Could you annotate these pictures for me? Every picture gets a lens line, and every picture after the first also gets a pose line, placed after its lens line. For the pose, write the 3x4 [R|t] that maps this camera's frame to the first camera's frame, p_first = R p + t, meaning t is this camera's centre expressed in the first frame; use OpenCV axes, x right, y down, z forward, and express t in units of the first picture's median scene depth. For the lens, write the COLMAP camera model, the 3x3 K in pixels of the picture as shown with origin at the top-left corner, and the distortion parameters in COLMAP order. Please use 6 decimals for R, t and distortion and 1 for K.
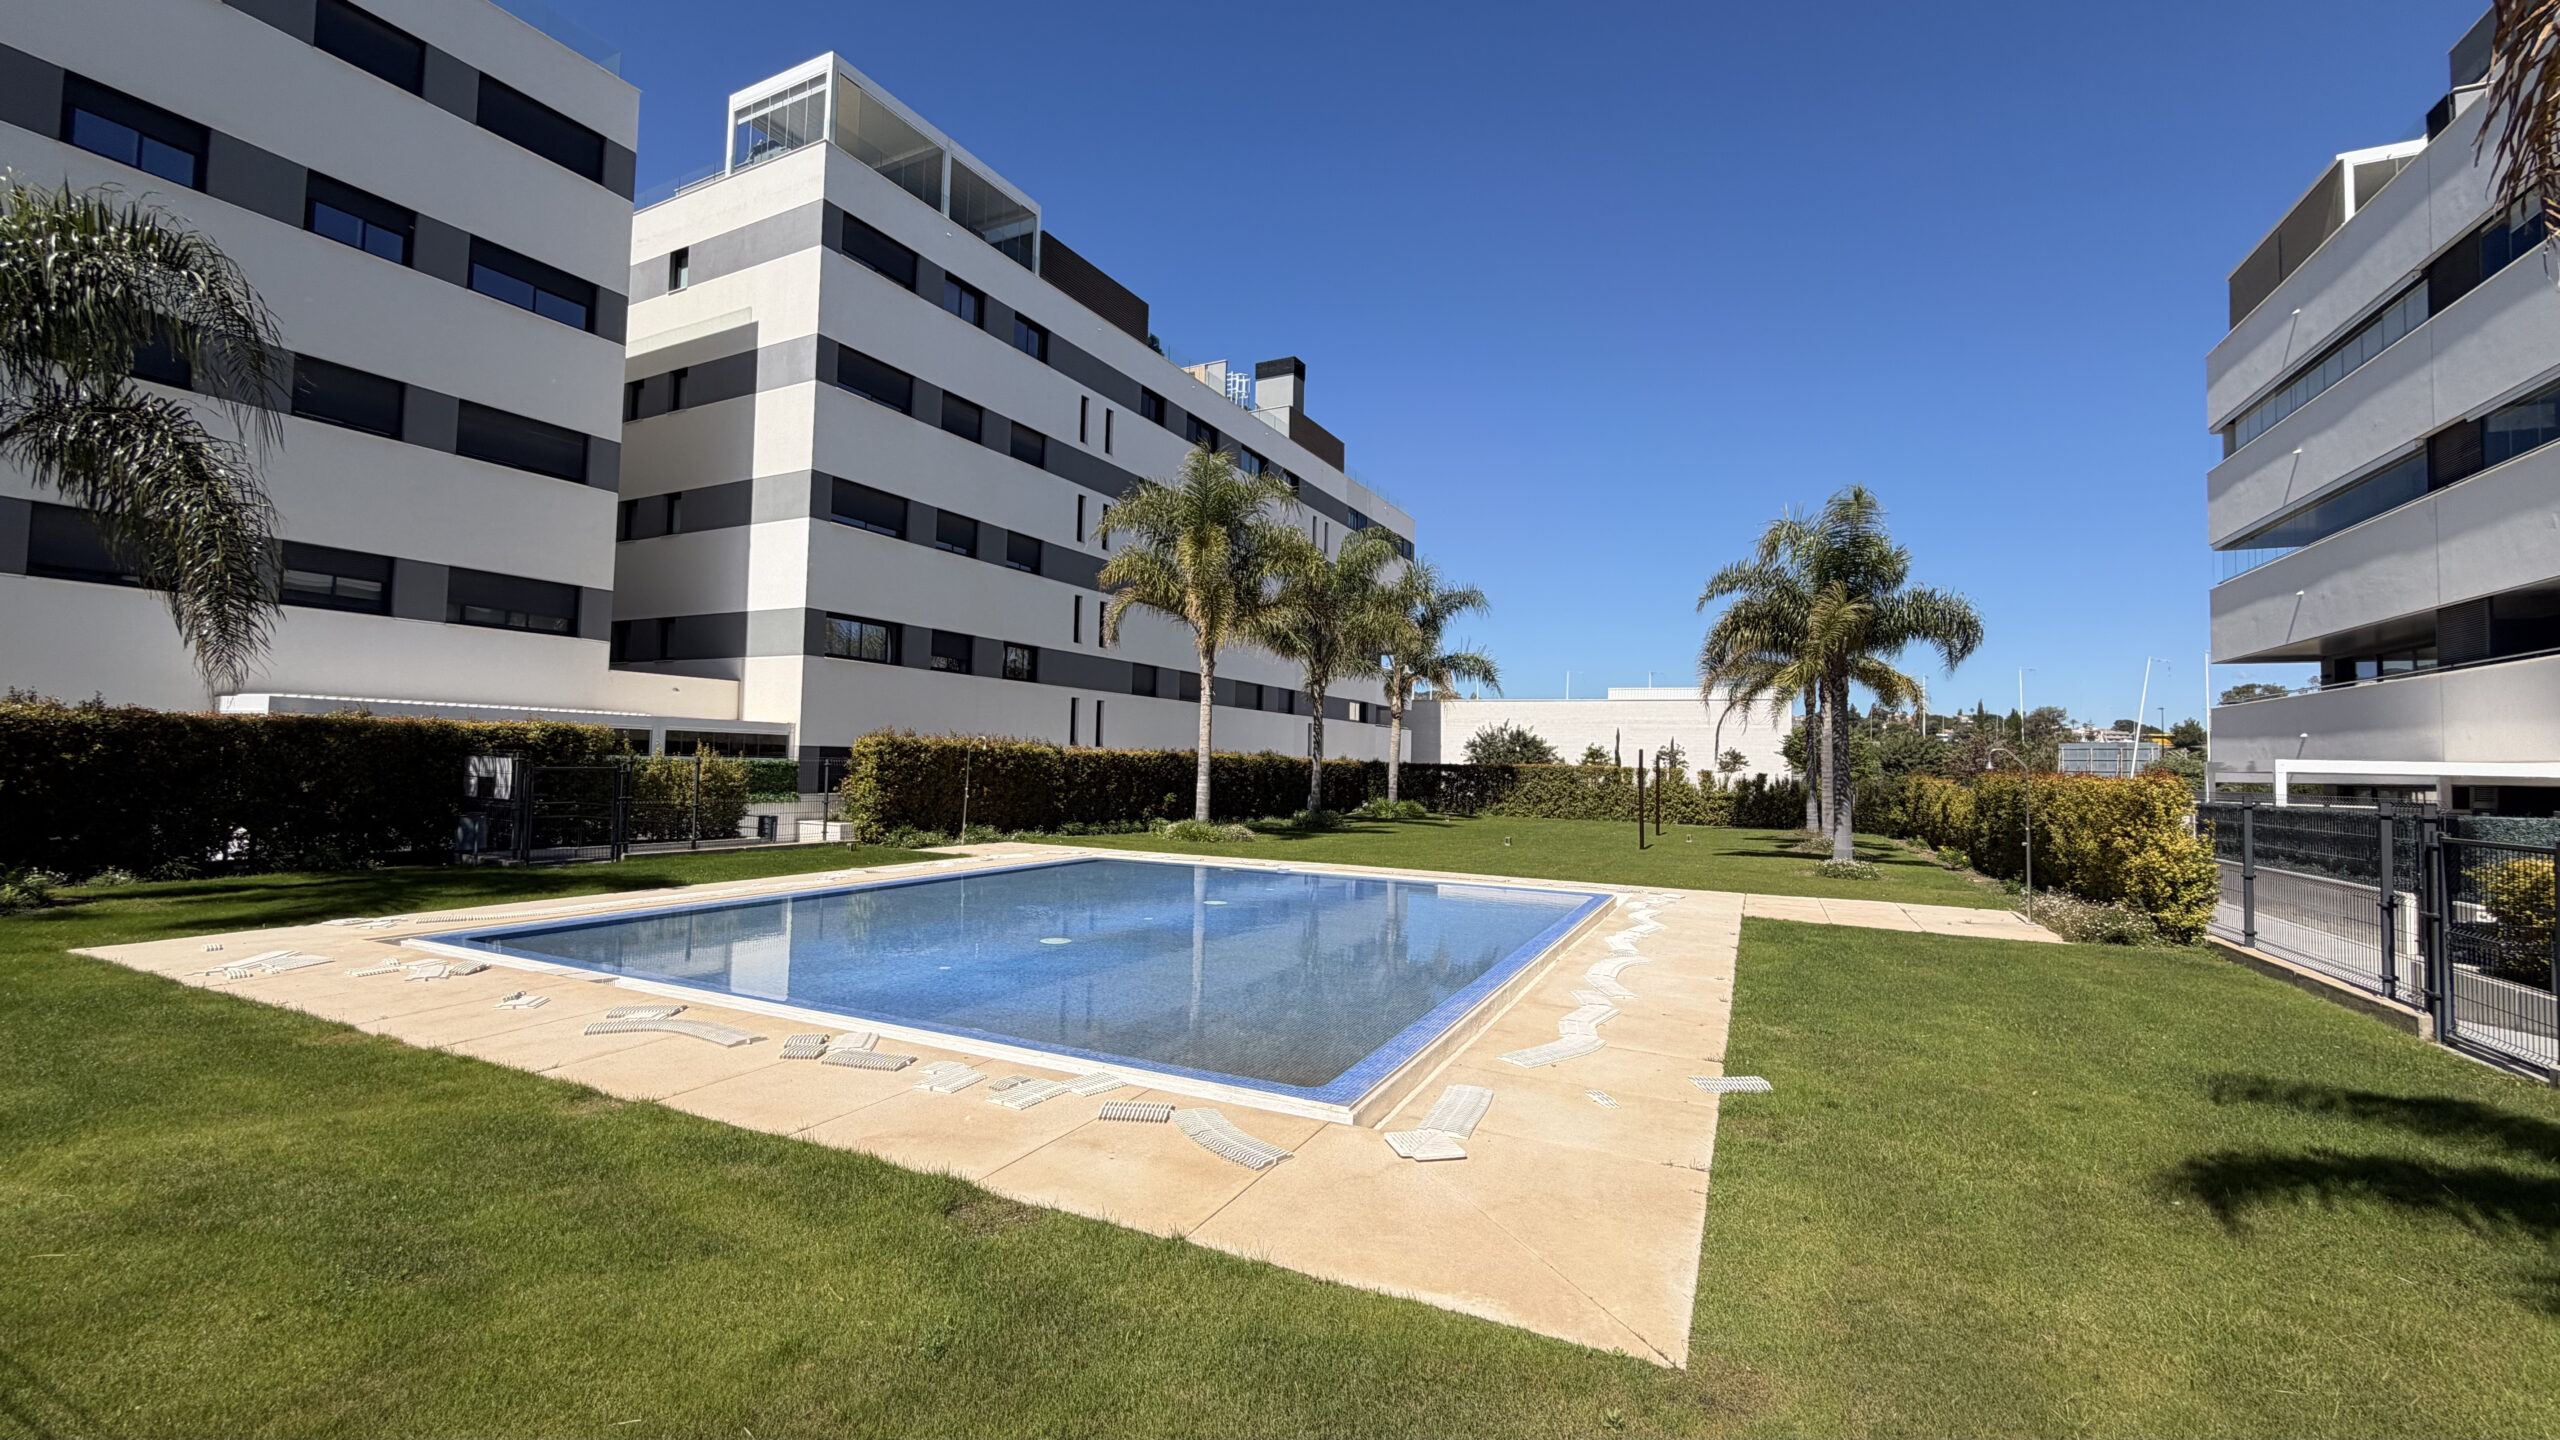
lens RADIAL K [[1015.5, 0, 1280.0], [0, 1015.5, 720.0], [0, 0, 1]] dist [0.000231, 0.000053]
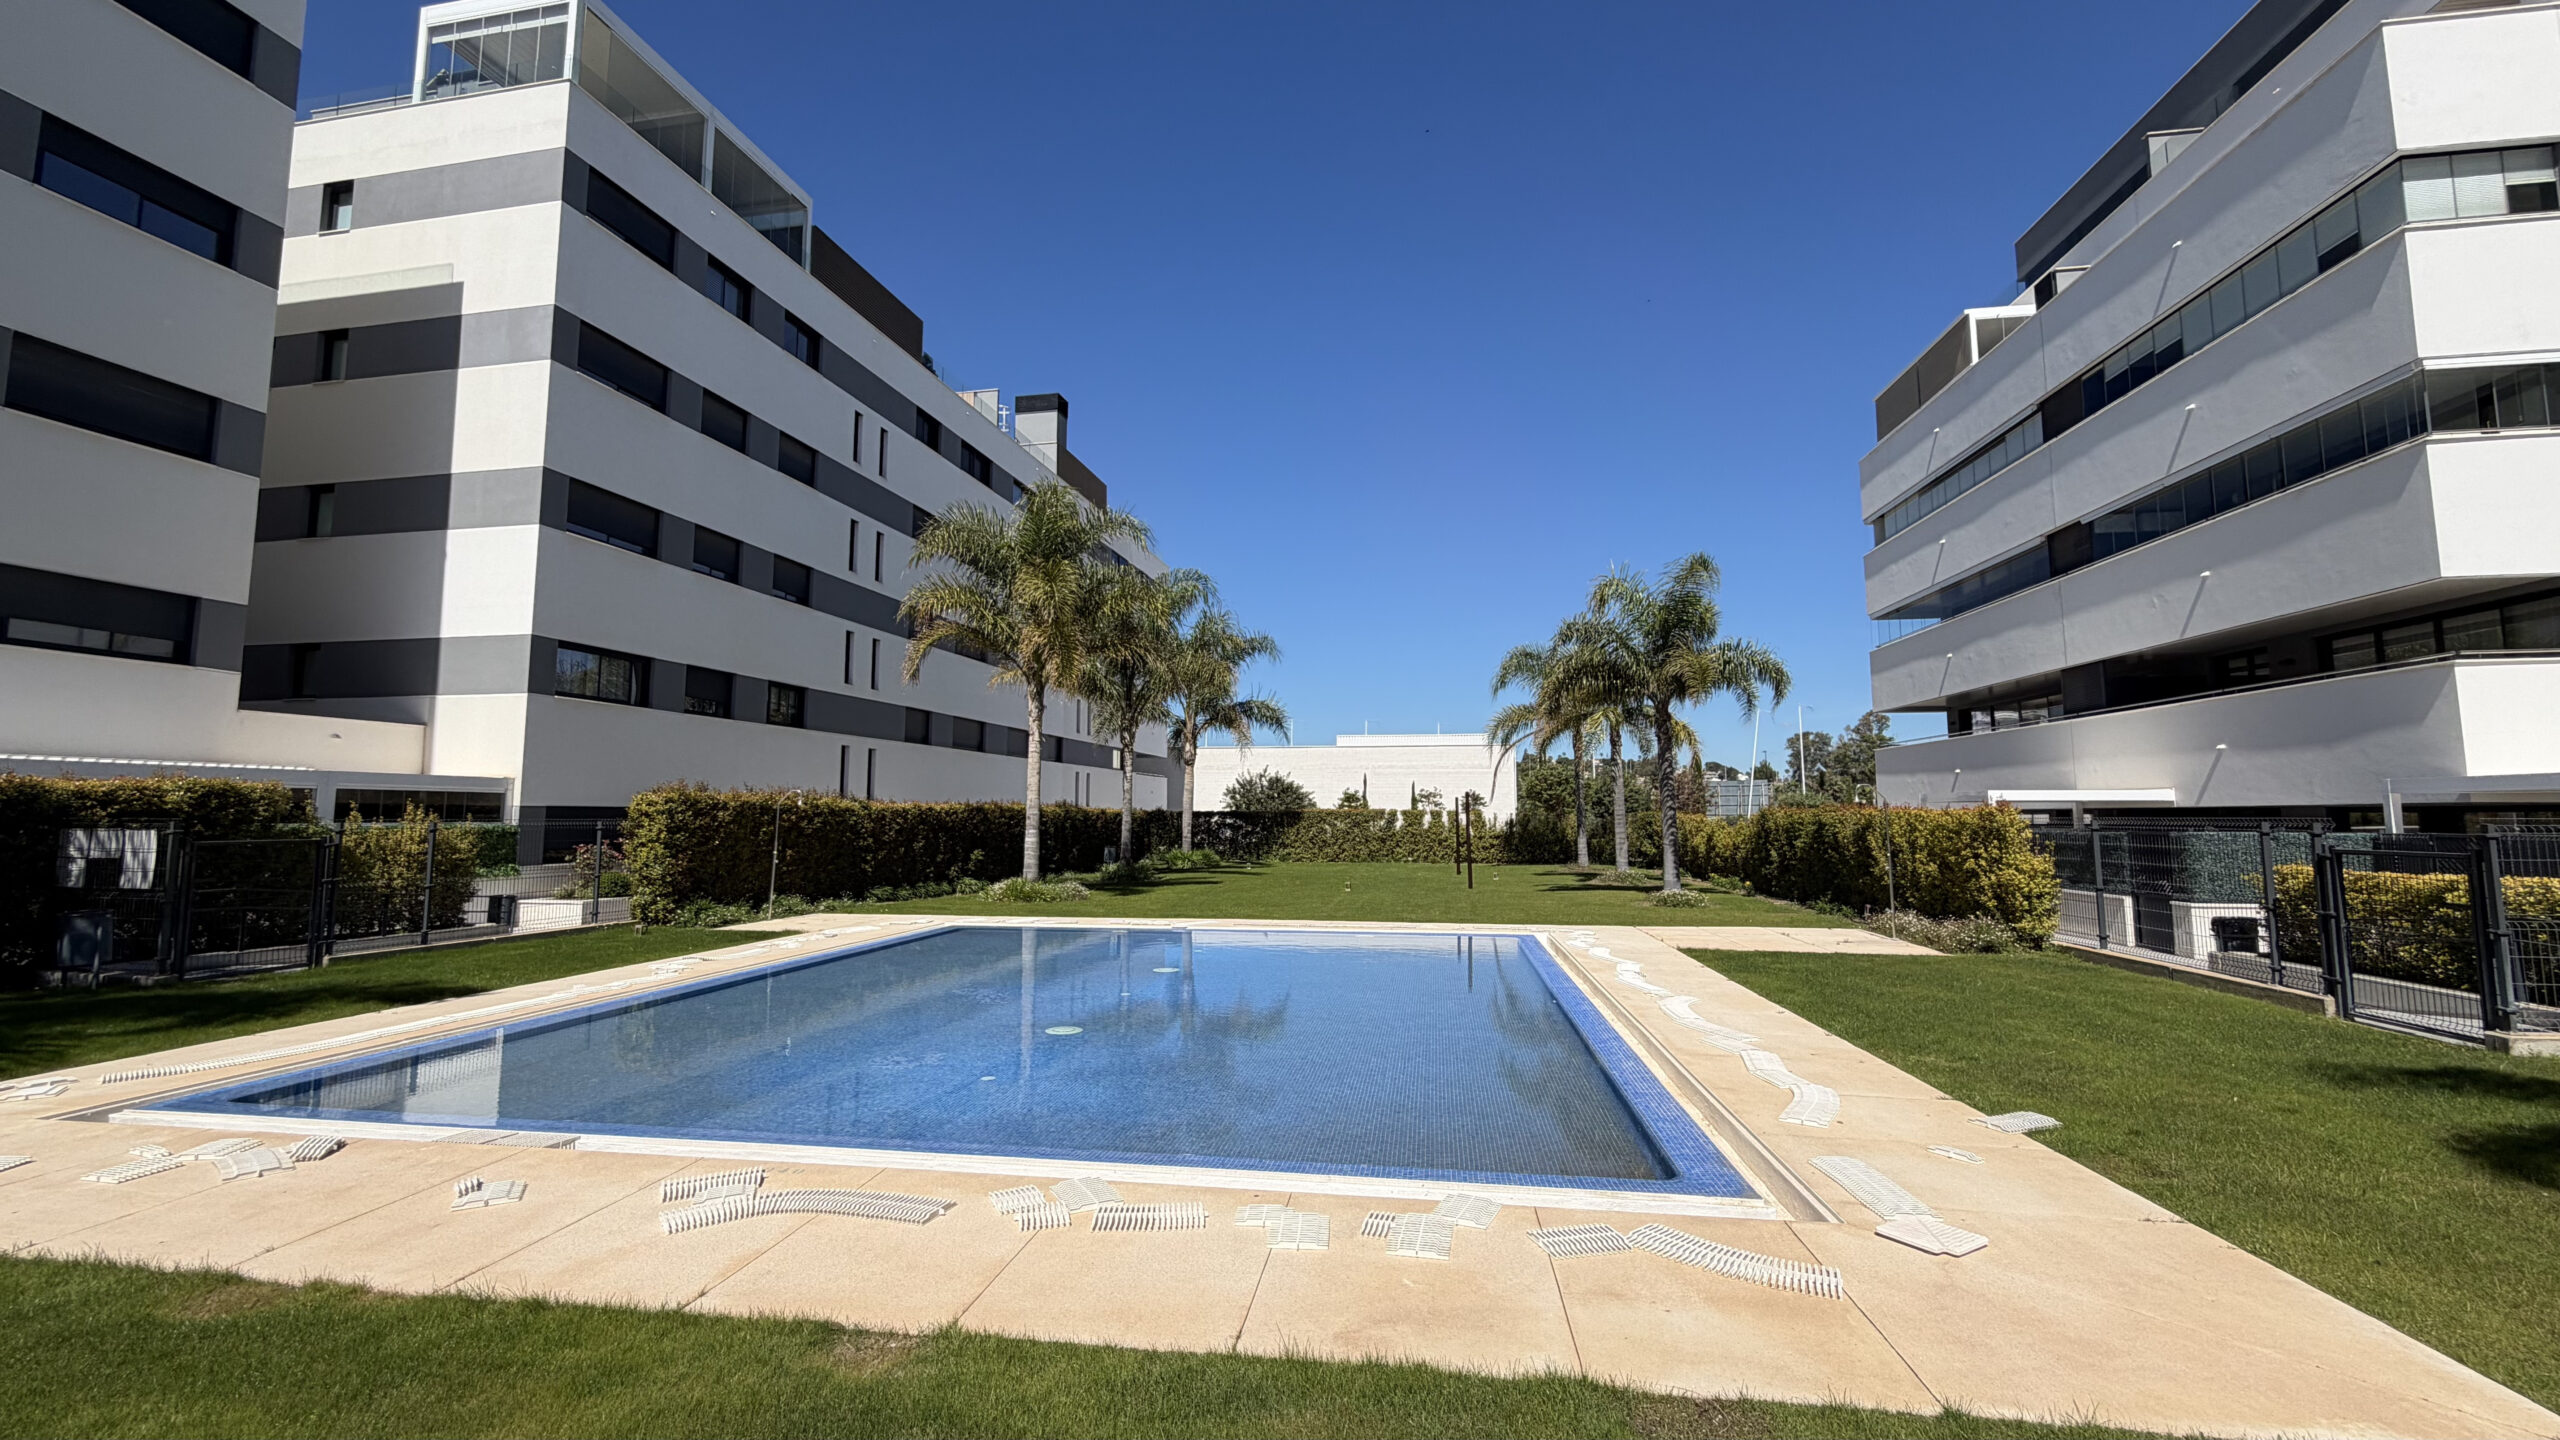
lens RADIAL K [[1015.5, 0, 1280.0], [0, 1015.5, 720.0], [0, 0, 1]] dist [0.000231, 0.000053]
pose [[0.958165, 0.002616, 0.286205, -0.129306], [0.010961, 0.998889, -0.045824, 0.000972], [-0.286007, 0.047044, 0.957072, 0.058384]]
